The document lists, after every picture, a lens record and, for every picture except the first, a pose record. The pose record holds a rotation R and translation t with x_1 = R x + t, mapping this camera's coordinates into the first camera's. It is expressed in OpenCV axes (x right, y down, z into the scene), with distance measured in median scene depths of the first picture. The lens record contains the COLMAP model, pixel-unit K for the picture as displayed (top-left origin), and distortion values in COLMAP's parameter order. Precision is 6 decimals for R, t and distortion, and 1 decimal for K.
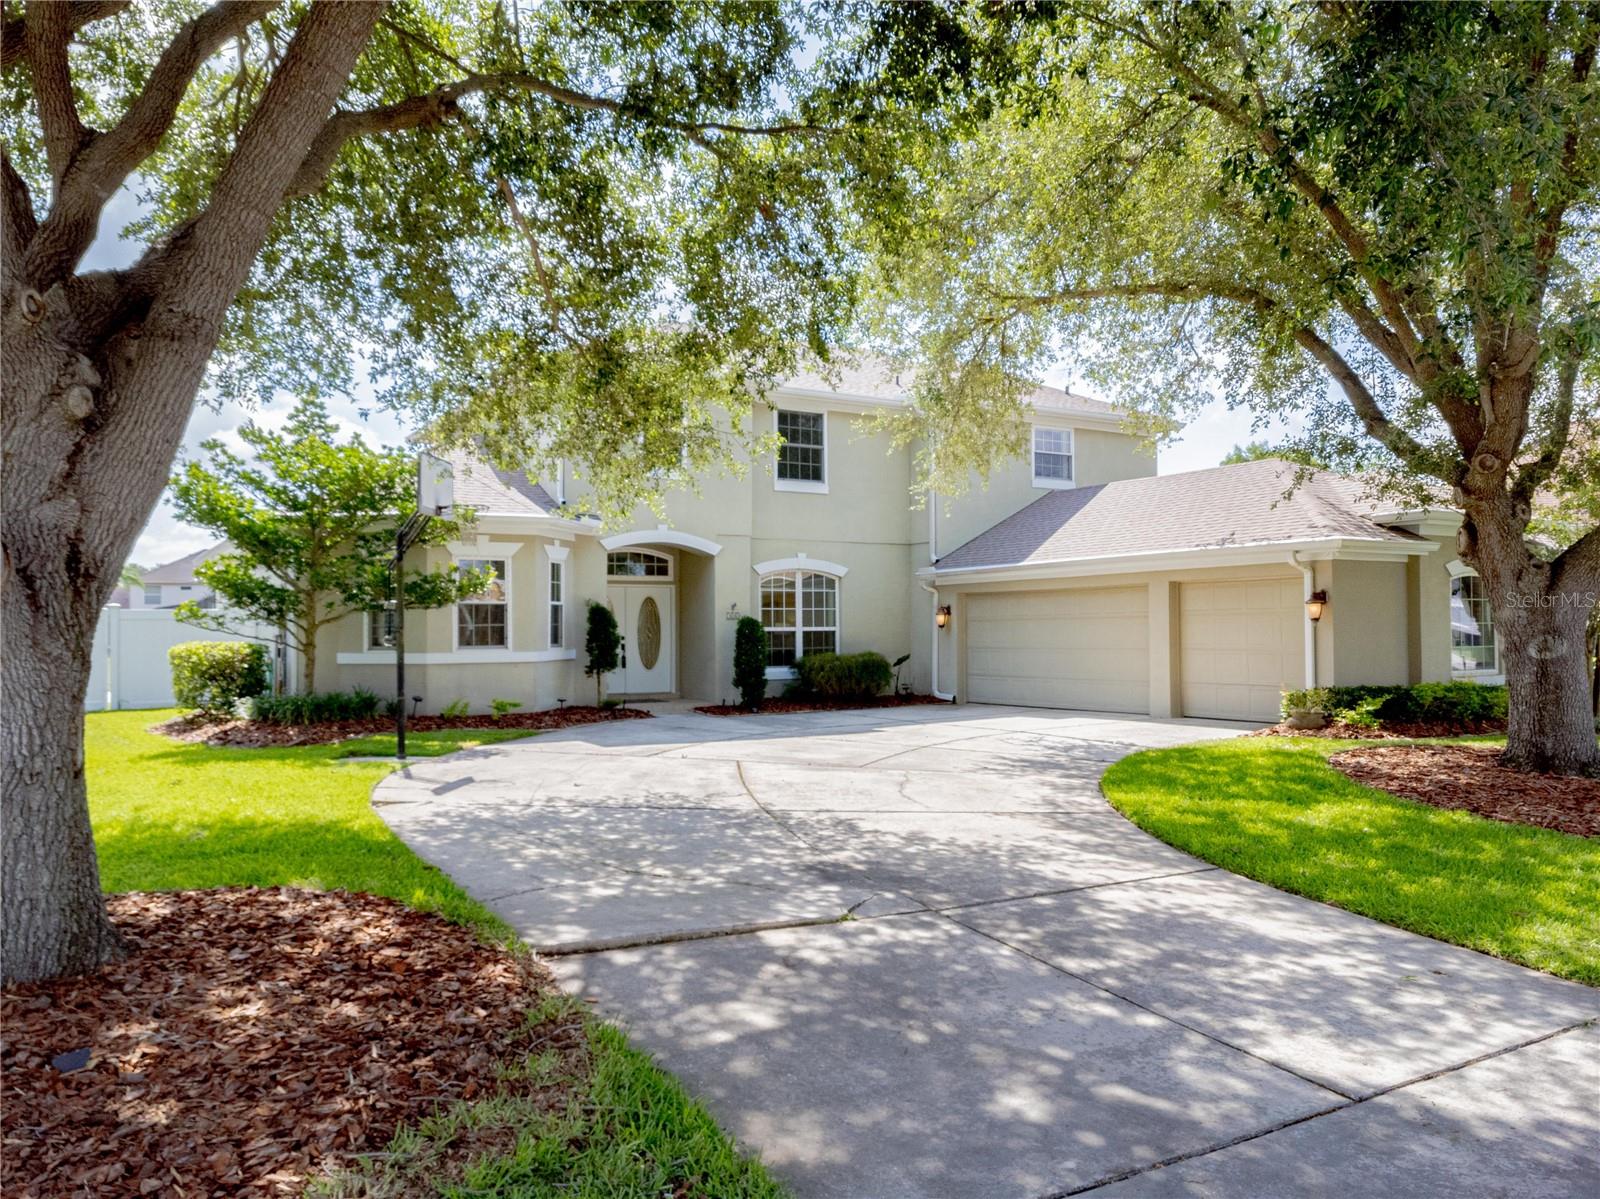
lens RADIAL K [[1181.7, 0, 800.0], [0, 1181.7, 599.5], [0, 0, 1]] dist [-0.002462, 0.003866]
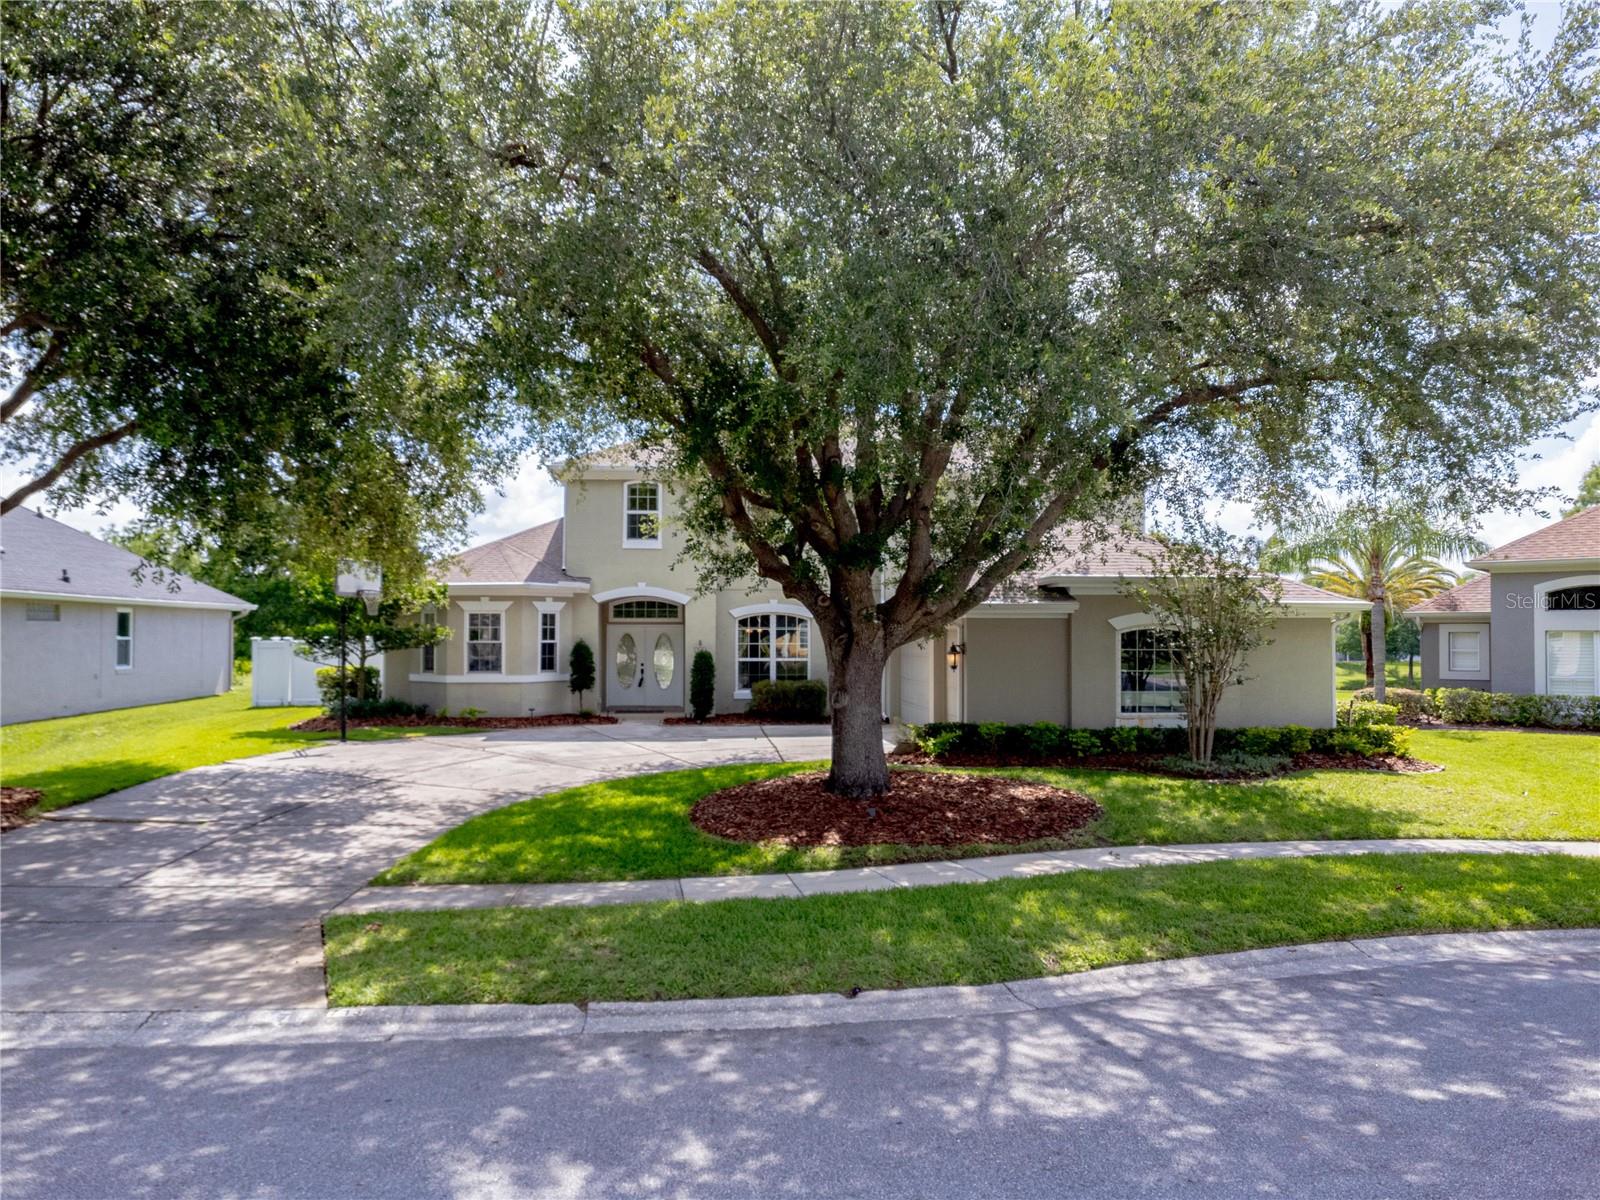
lens RADIAL K [[1181.7, 0, 800.0], [0, 1181.7, 600.0], [0, 0, 1]] dist [-0.002462, 0.003866]
pose [[0.879344, -0.005258, -0.476159, 0.720114], [0.007358, 0.999970, 0.002546, -0.047143], [0.476131, -0.005742, 0.879356, -0.112637]]
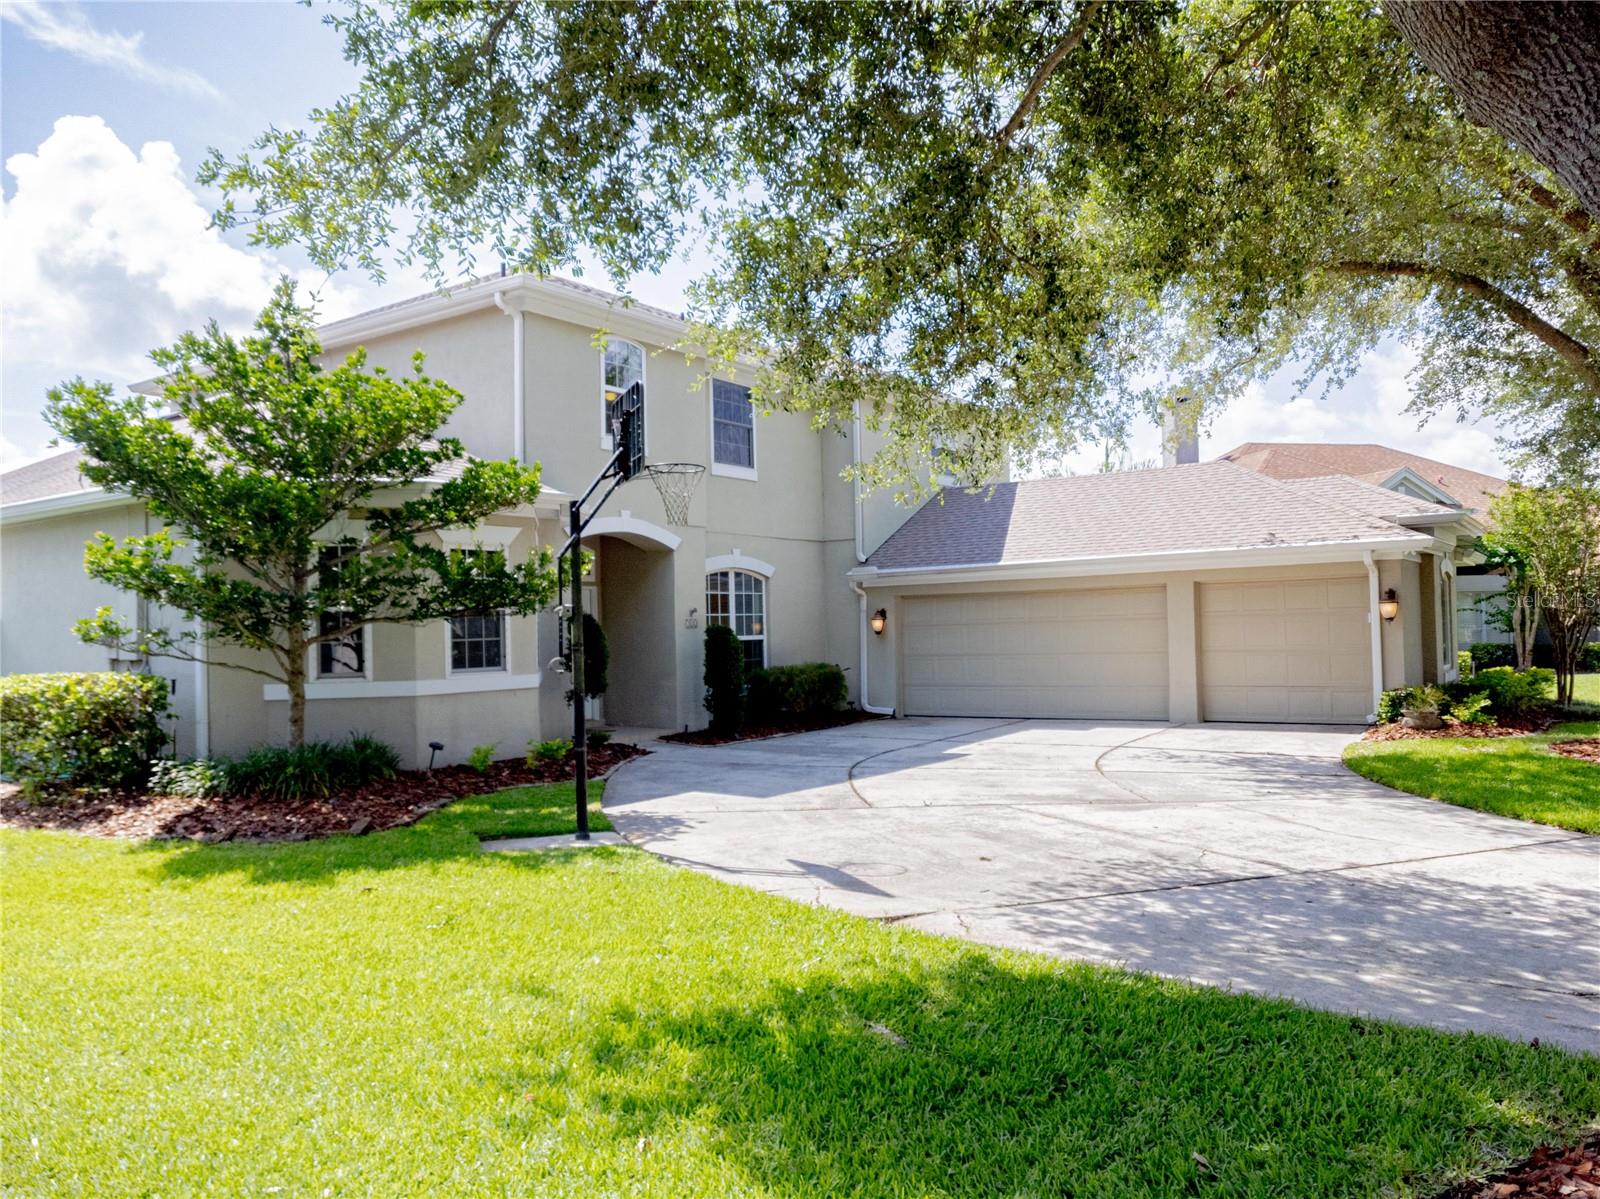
lens RADIAL K [[1181.7, 0, 800.0], [0, 1181.7, 599.5], [0, 0, 1]] dist [-0.002462, 0.003866]
pose [[0.923012, -0.004979, 0.384738, -0.331859], [0.007484, 0.999959, -0.005013, 0.001895], [-0.384697, 0.007506, 0.923012, 0.225846]]
